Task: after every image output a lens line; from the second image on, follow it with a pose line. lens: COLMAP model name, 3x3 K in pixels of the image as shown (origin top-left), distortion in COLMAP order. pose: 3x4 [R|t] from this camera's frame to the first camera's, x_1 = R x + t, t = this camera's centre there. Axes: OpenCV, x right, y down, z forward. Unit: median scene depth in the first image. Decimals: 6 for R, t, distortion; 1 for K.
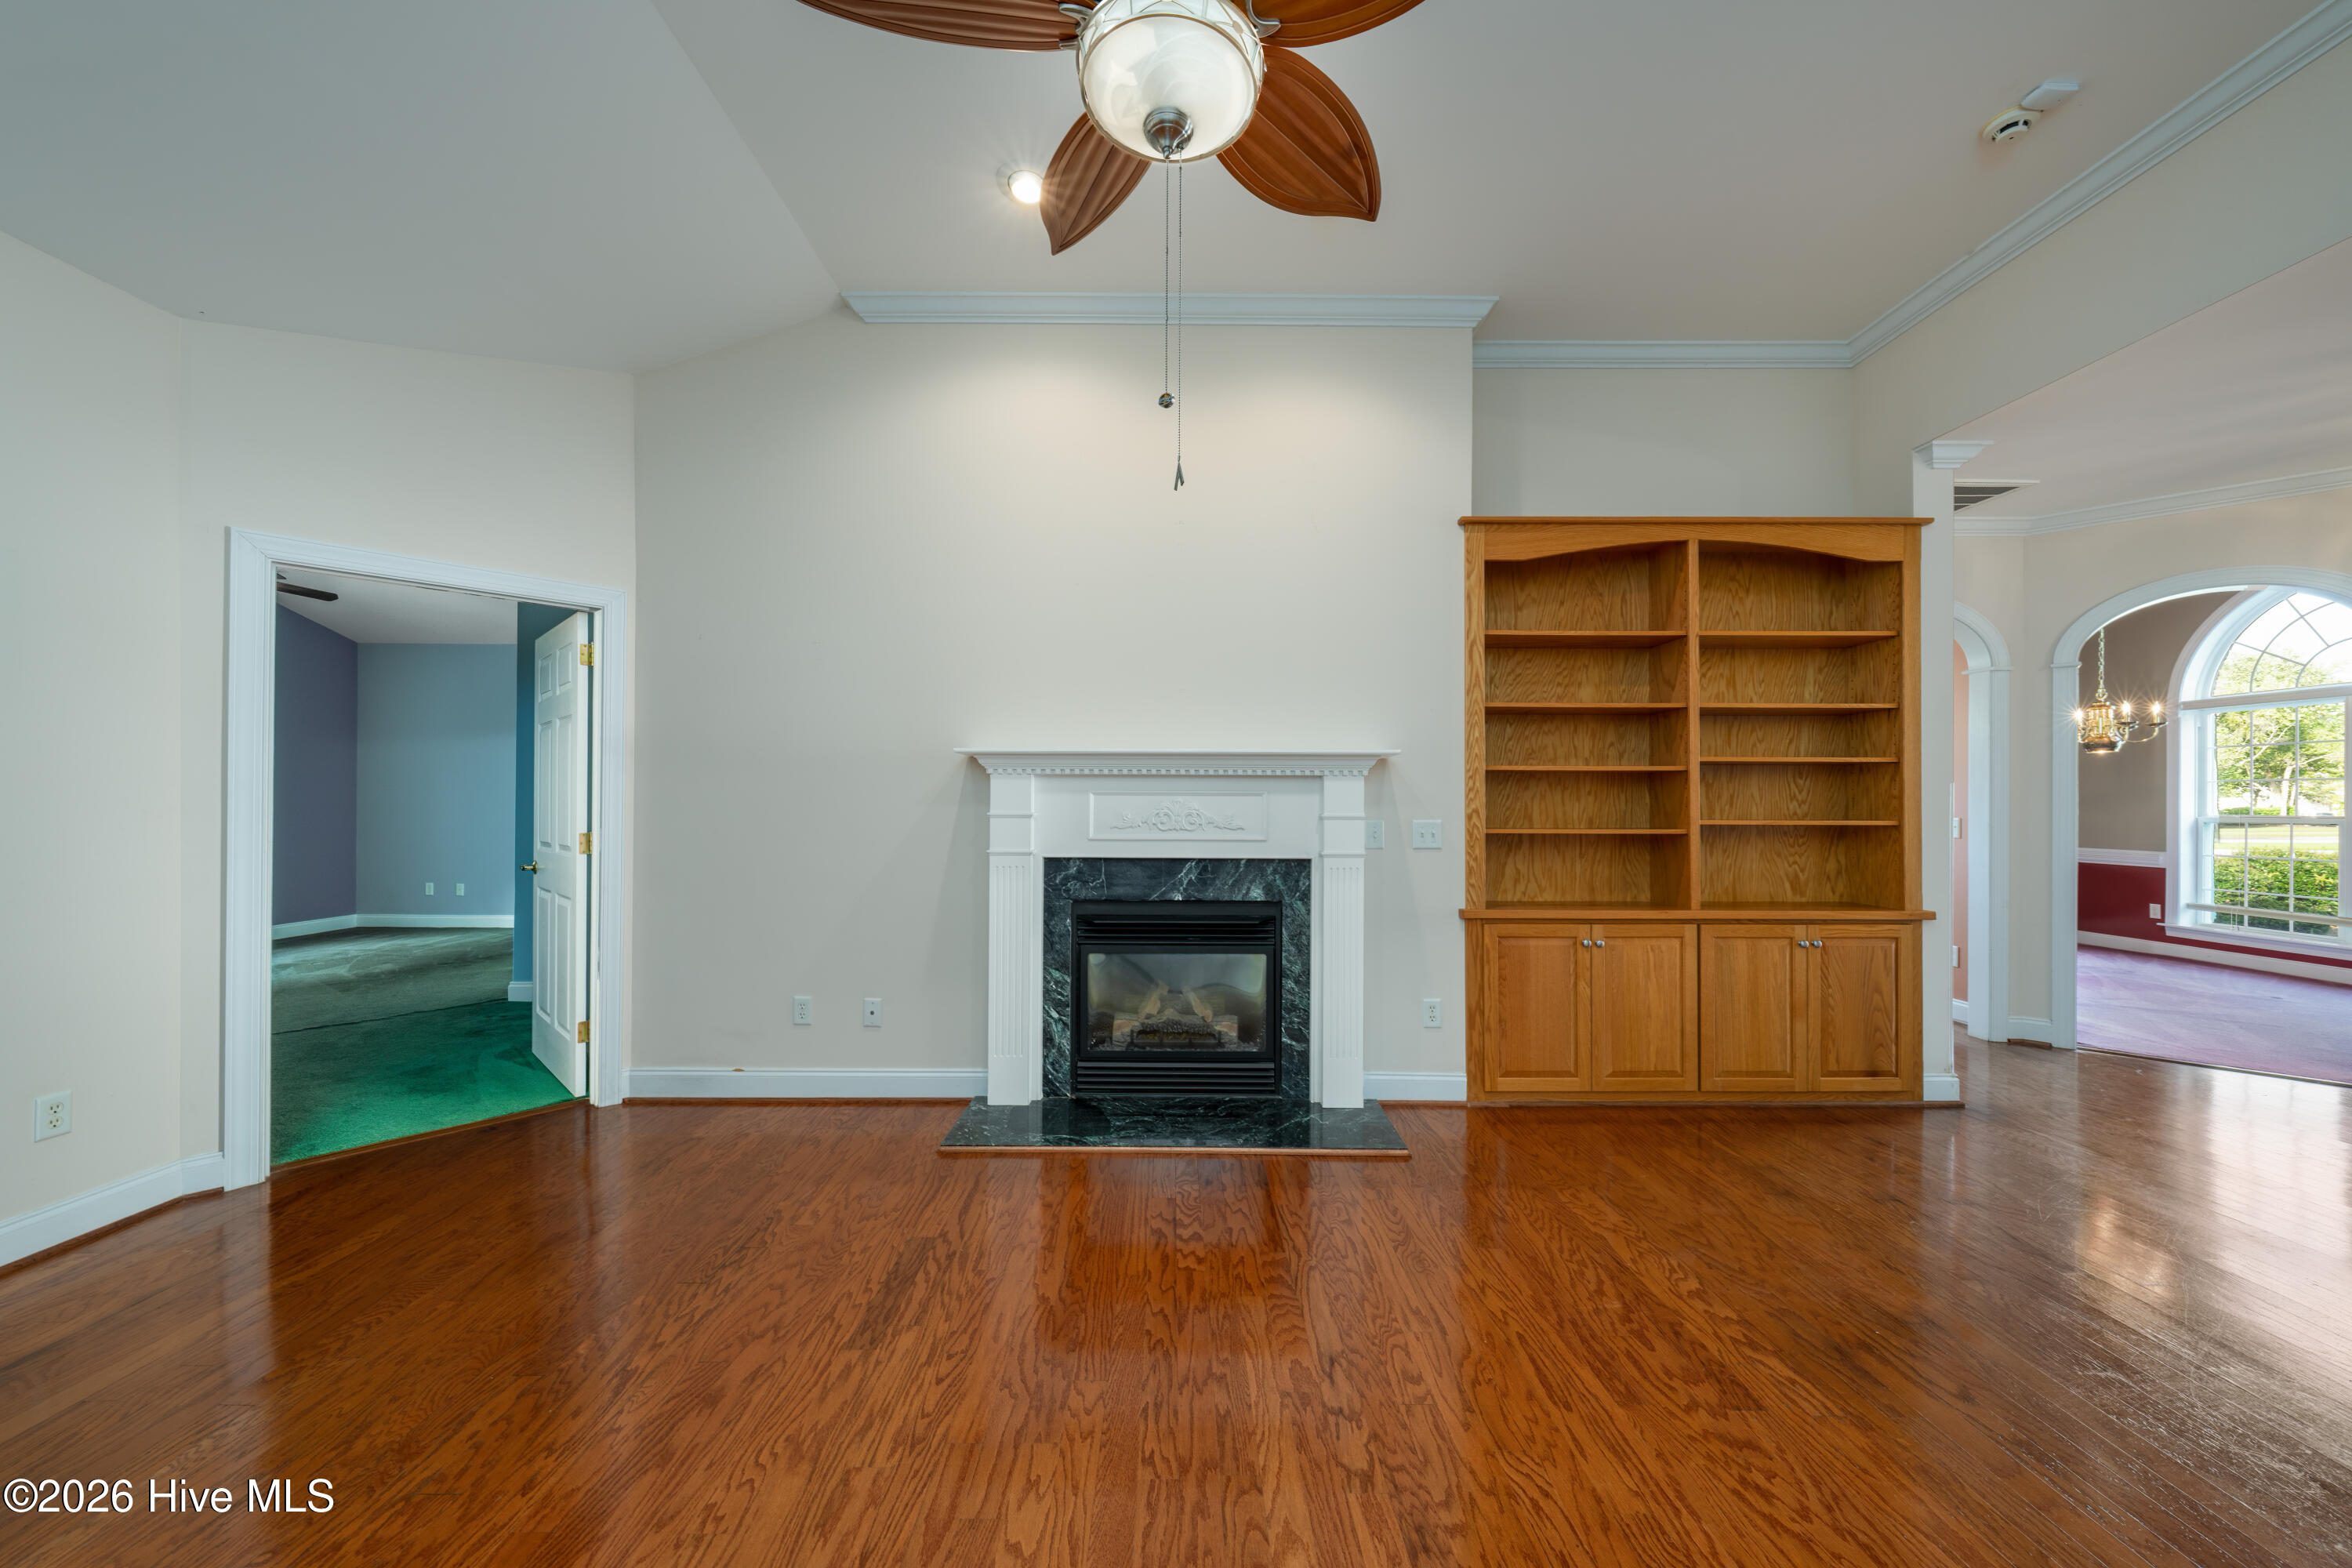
lens RADIAL K [[828.3, 0, 1178.2], [0, 828.3, 802.9], [0, 0, 1]] dist [-0.000065, 0.000030]
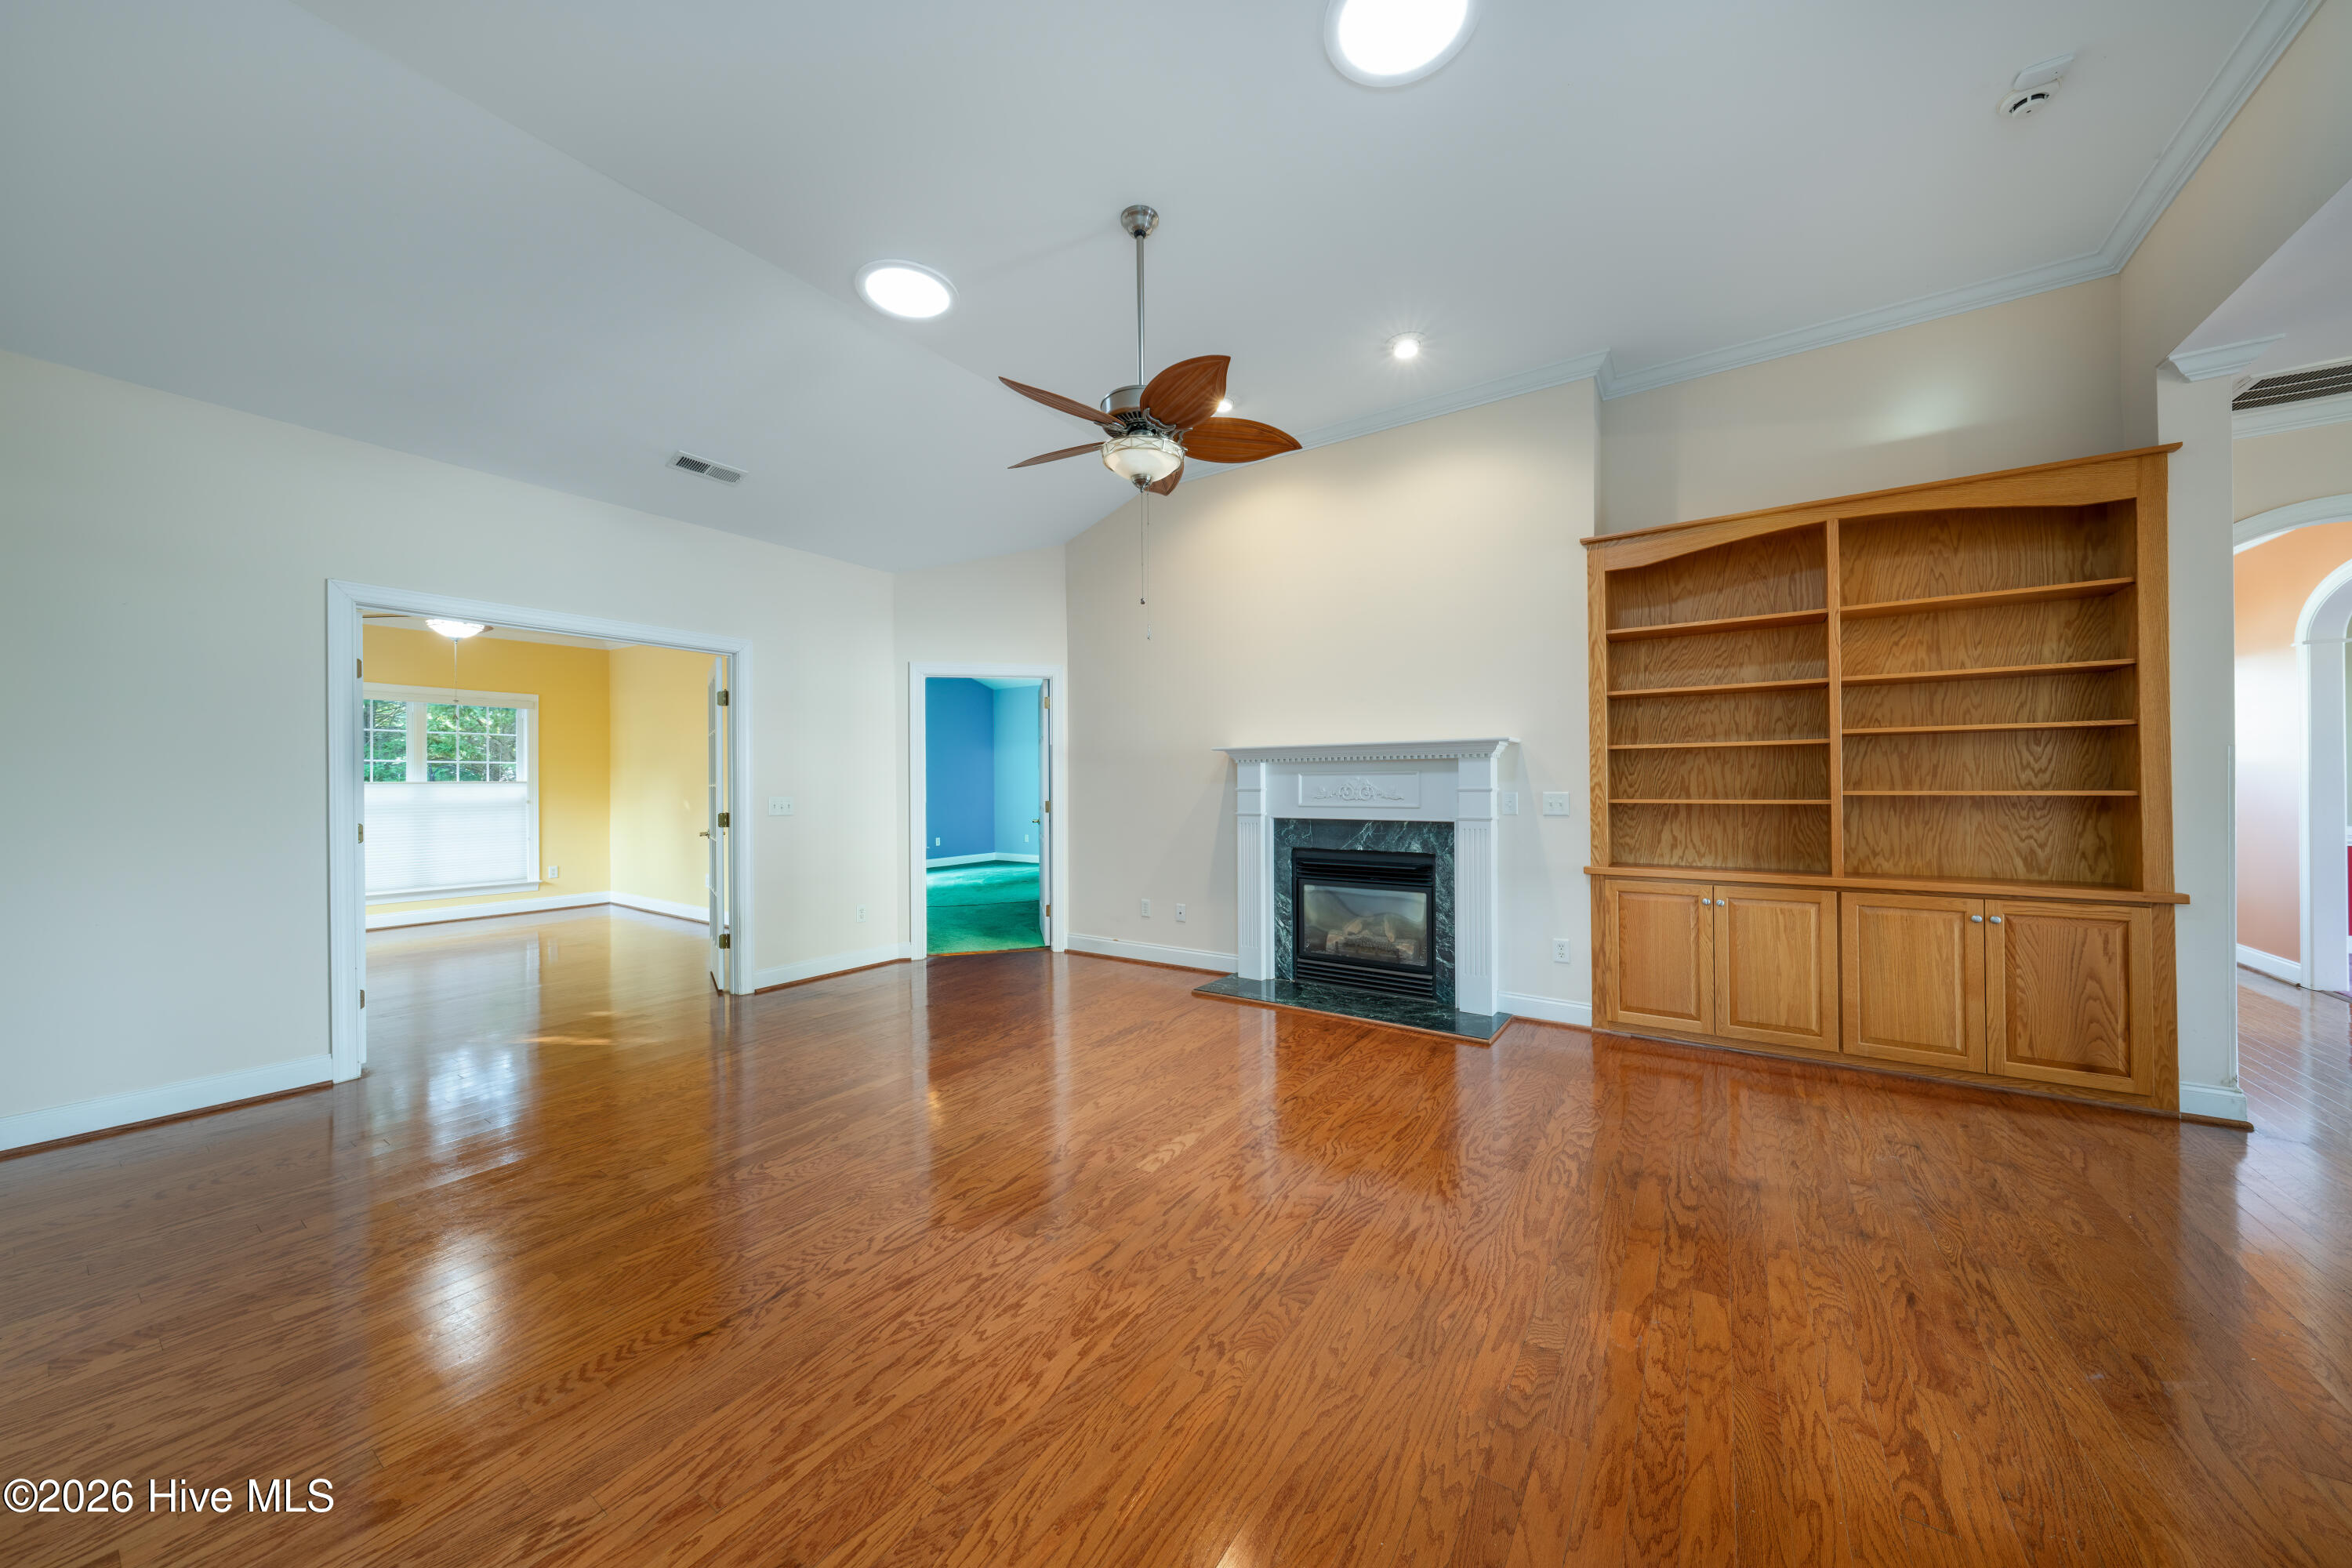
lens RADIAL K [[801.4, 0, 1176.0], [0, 801.4, 784.0], [0, 0, 1]] dist [-0.000460, 0.000011]
pose [[0.824710, -0.010124, -0.565465, 0.509680], [0.011758, 0.999931, -0.000753, 0.003204], [0.565433, -0.006028, 0.824772, -0.290946]]
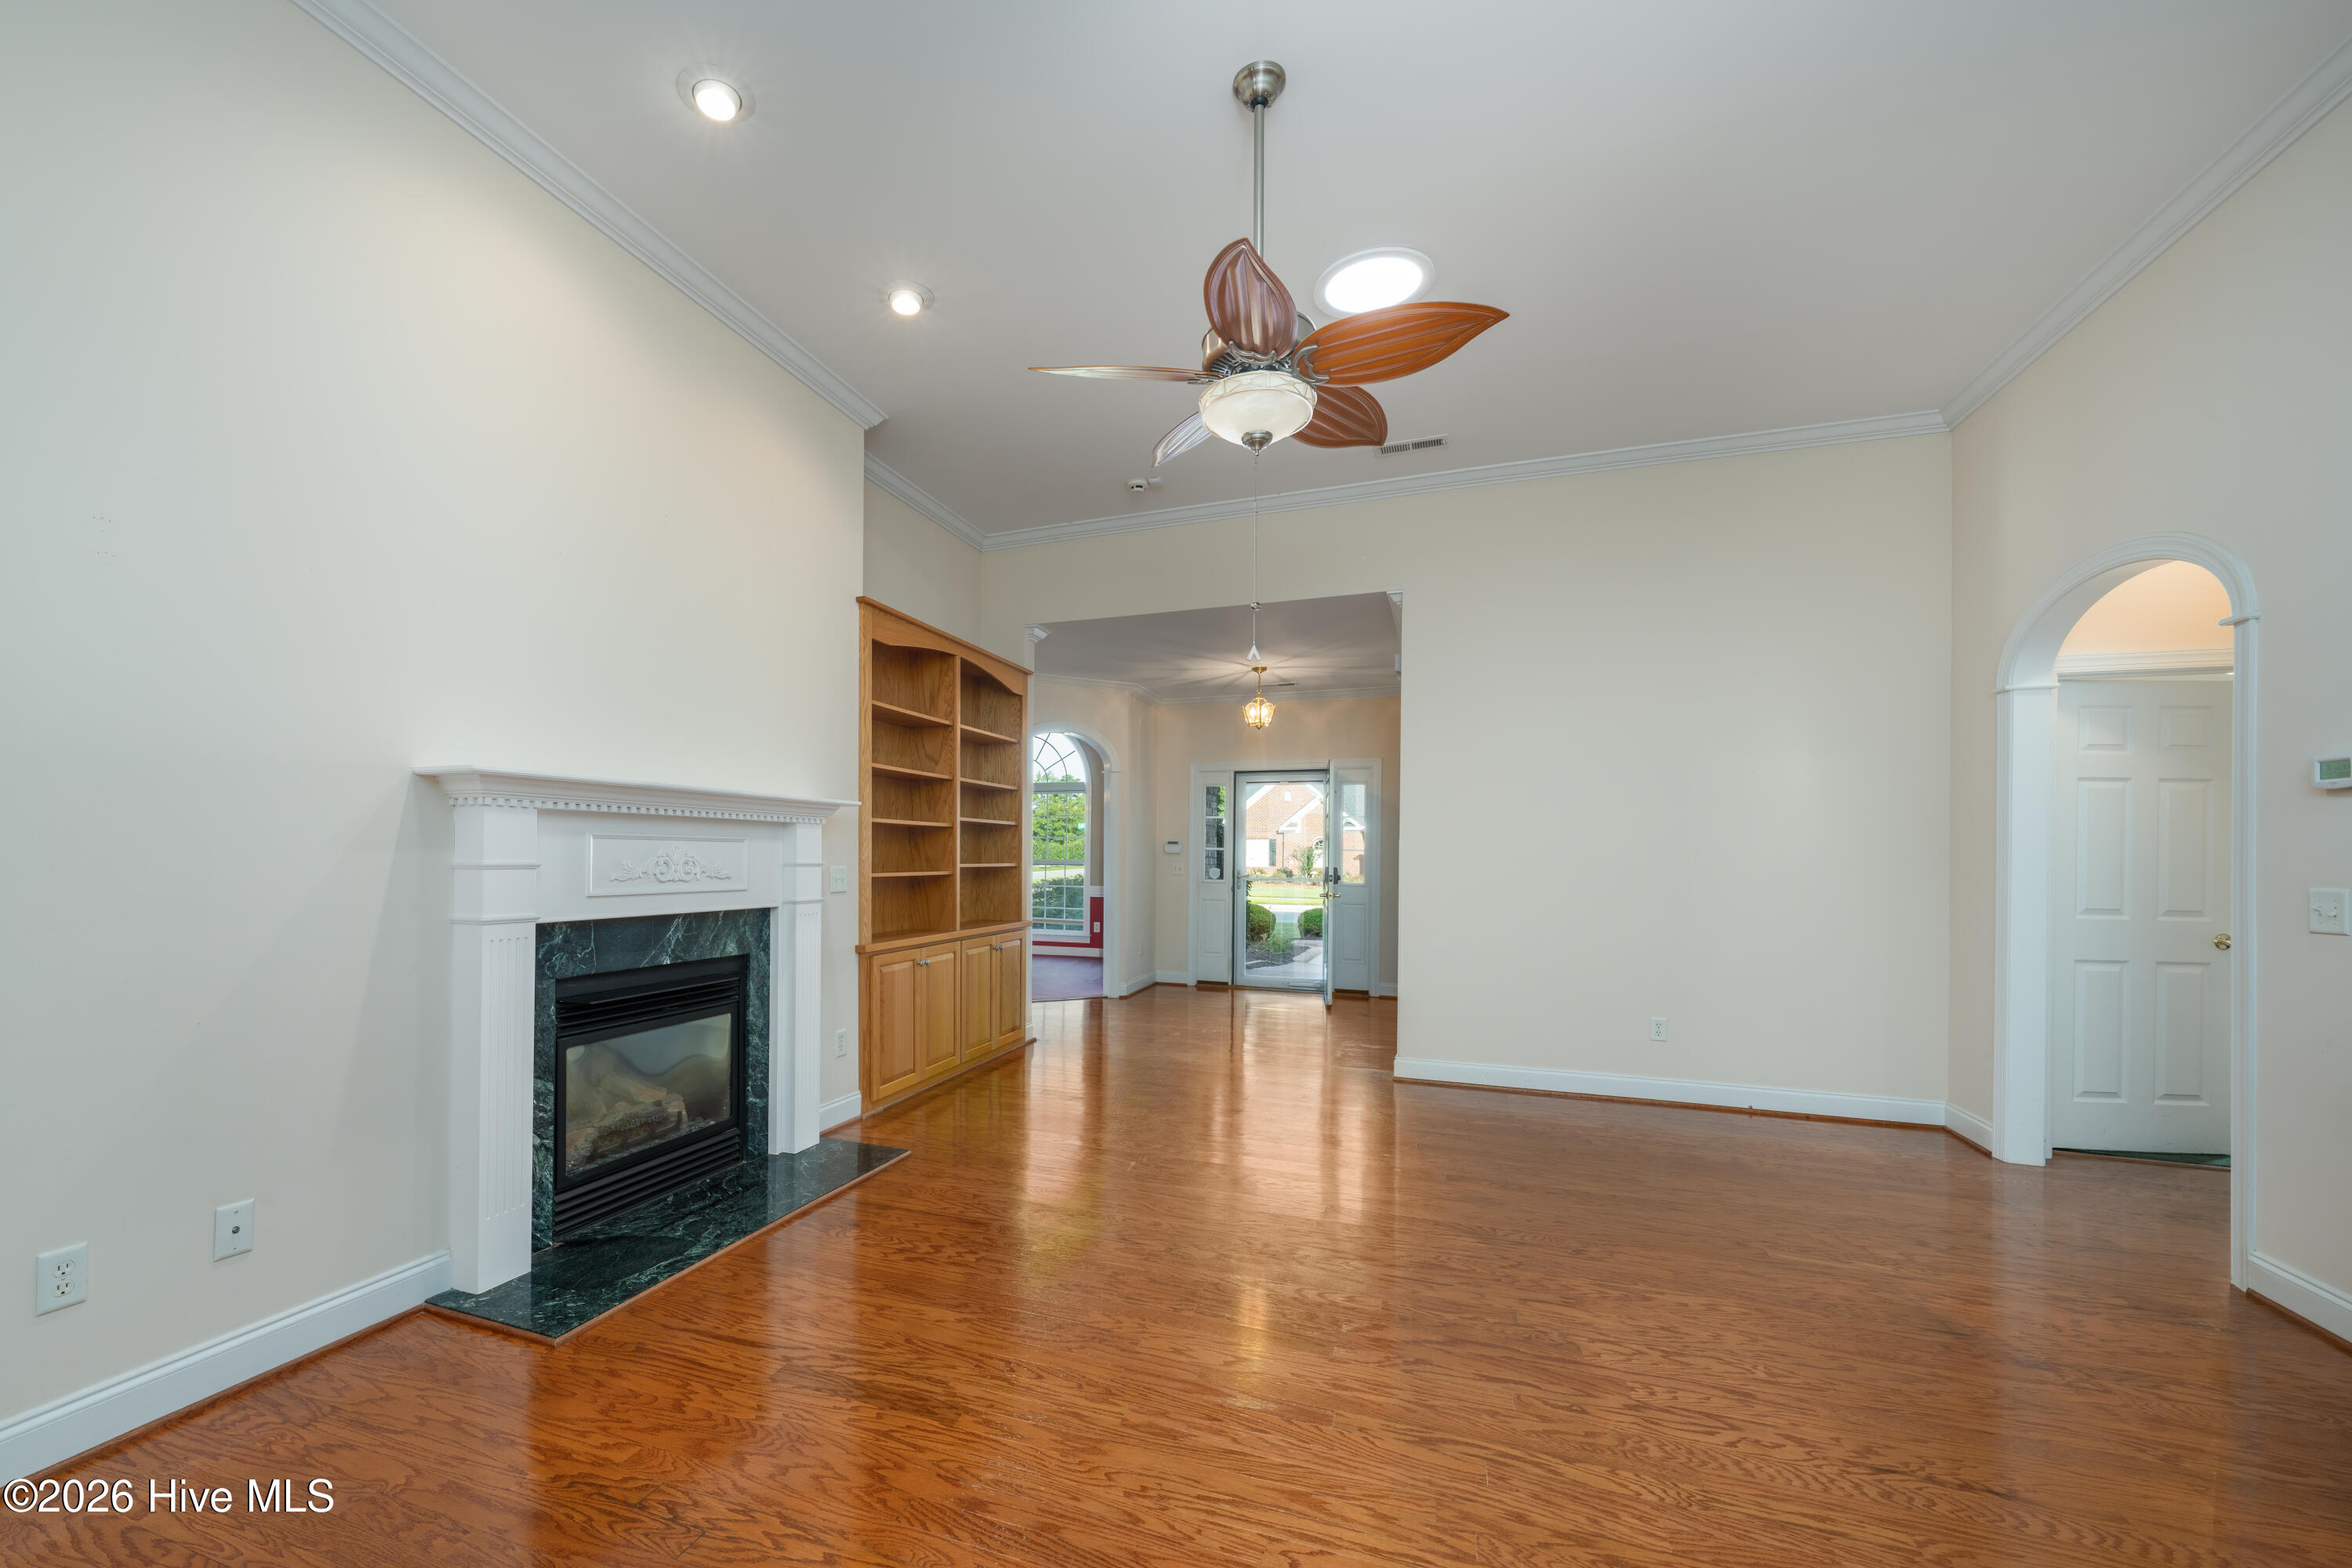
lens RADIAL K [[957.3, 0, 1064.9], [0, 957.3, 850.1], [0, 0, 1]] dist [-0.000709, 0.000098]
pose [[0.370944, 0.004003, 0.928647, -0.756780], [-0.007151, 0.999973, -0.001454, -0.000627], [-0.928628, -0.006102, 0.370963, 0.260327]]
